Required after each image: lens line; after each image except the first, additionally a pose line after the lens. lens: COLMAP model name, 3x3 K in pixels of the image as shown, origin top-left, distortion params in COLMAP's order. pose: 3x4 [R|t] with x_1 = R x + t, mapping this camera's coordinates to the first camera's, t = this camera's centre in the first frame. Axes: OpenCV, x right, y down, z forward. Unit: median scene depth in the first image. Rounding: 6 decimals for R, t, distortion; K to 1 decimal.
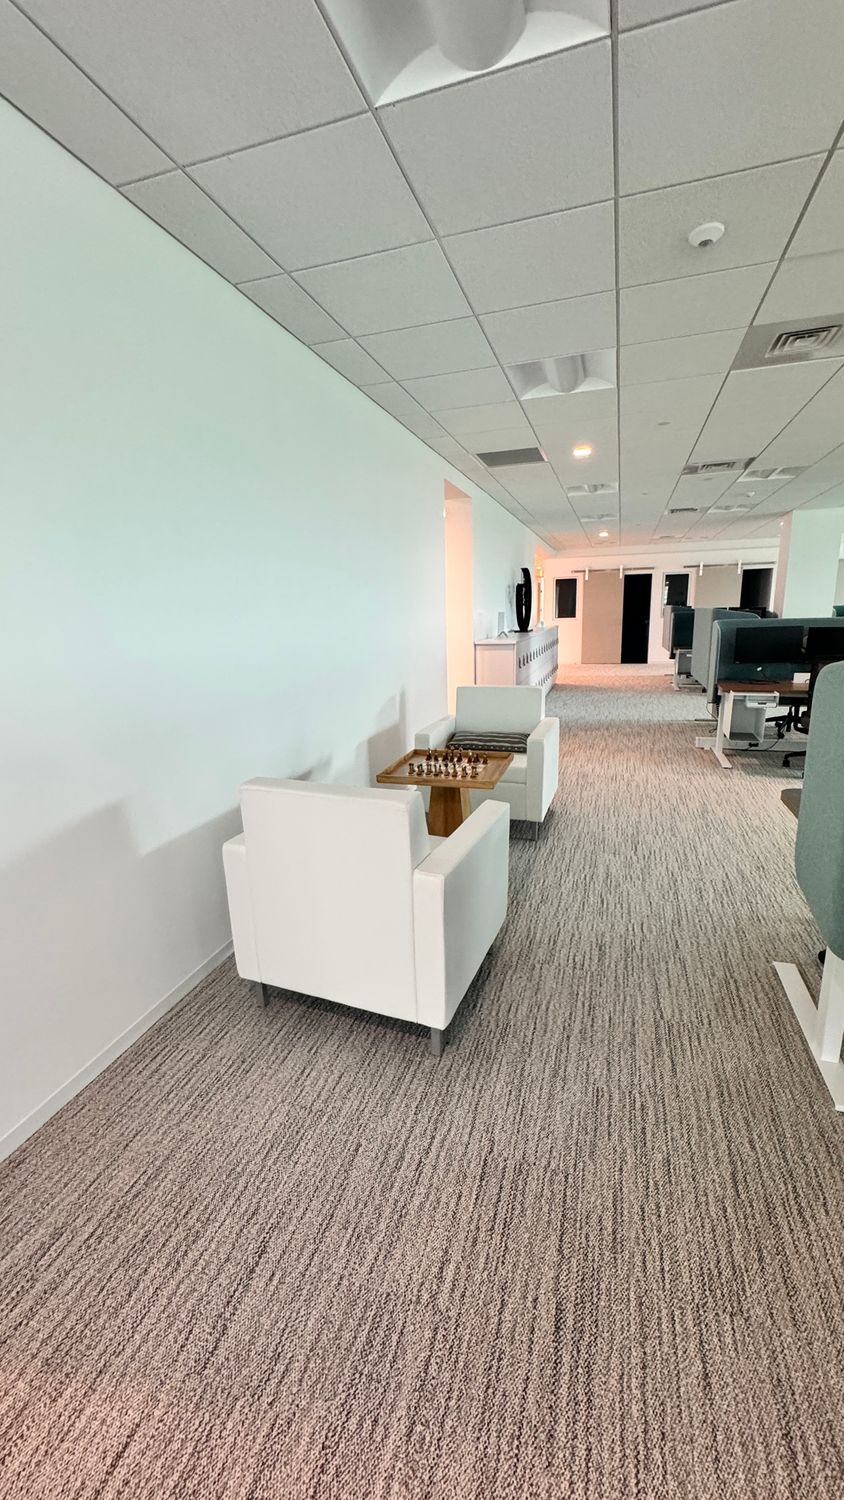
lens RADIAL K [[599.3, 0, 420.4], [0, 599.3, 749.7], [0, 0, 1]] dist [0.000813, 0.000183]
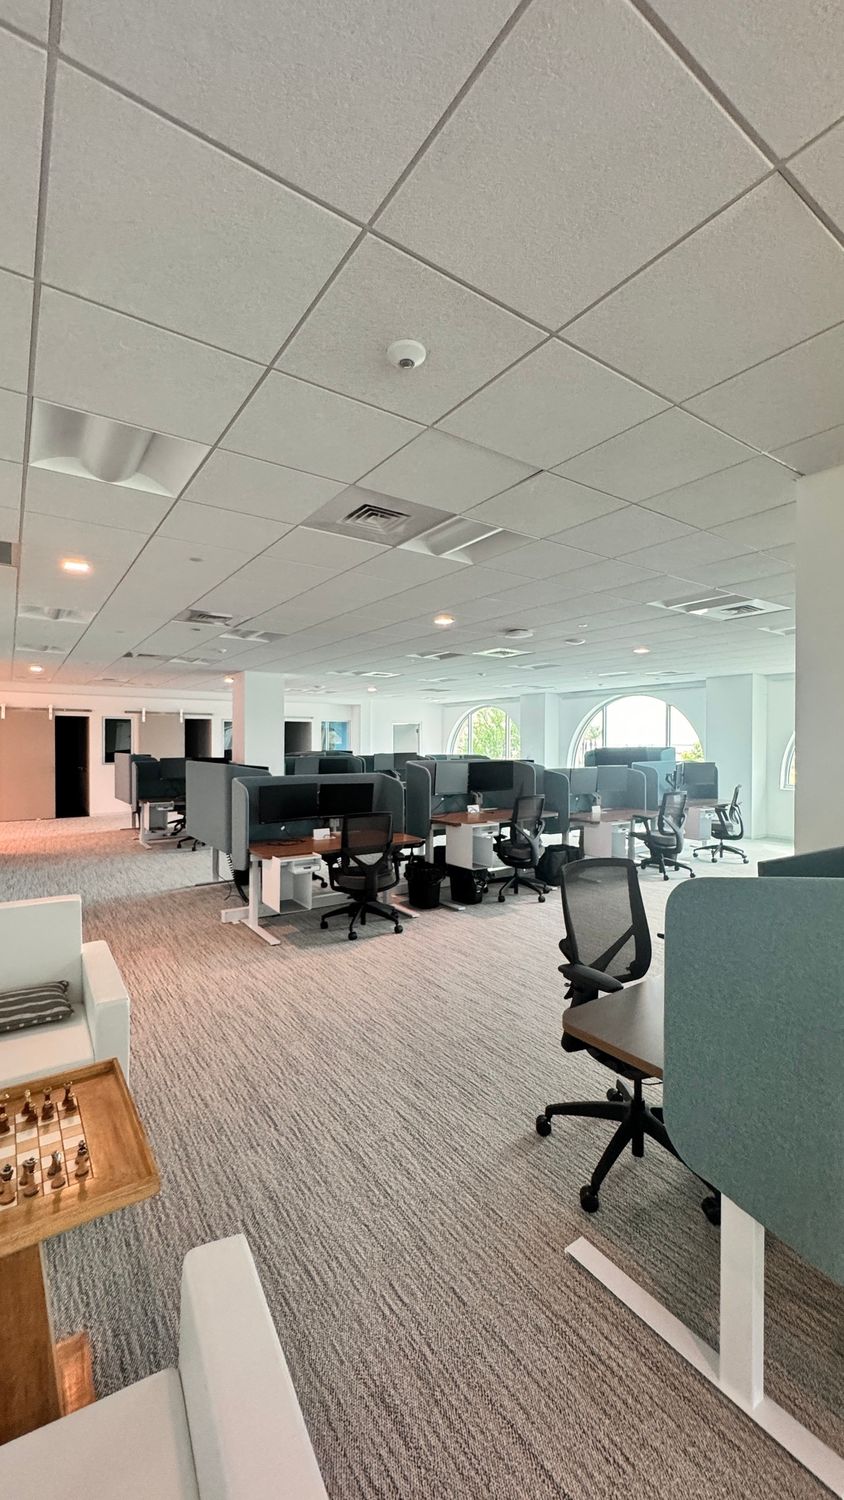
lens RADIAL K [[599.3, 0, 419.5], [0, 599.3, 746.9], [0, 0, 1]] dist [0.000813, 0.000183]
pose [[0.603853, 0.023108, 0.796761, -0.068607], [0.163222, 0.974814, -0.151975, -0.086549], [-0.780205, 0.221820, 0.584872, 0.266296]]
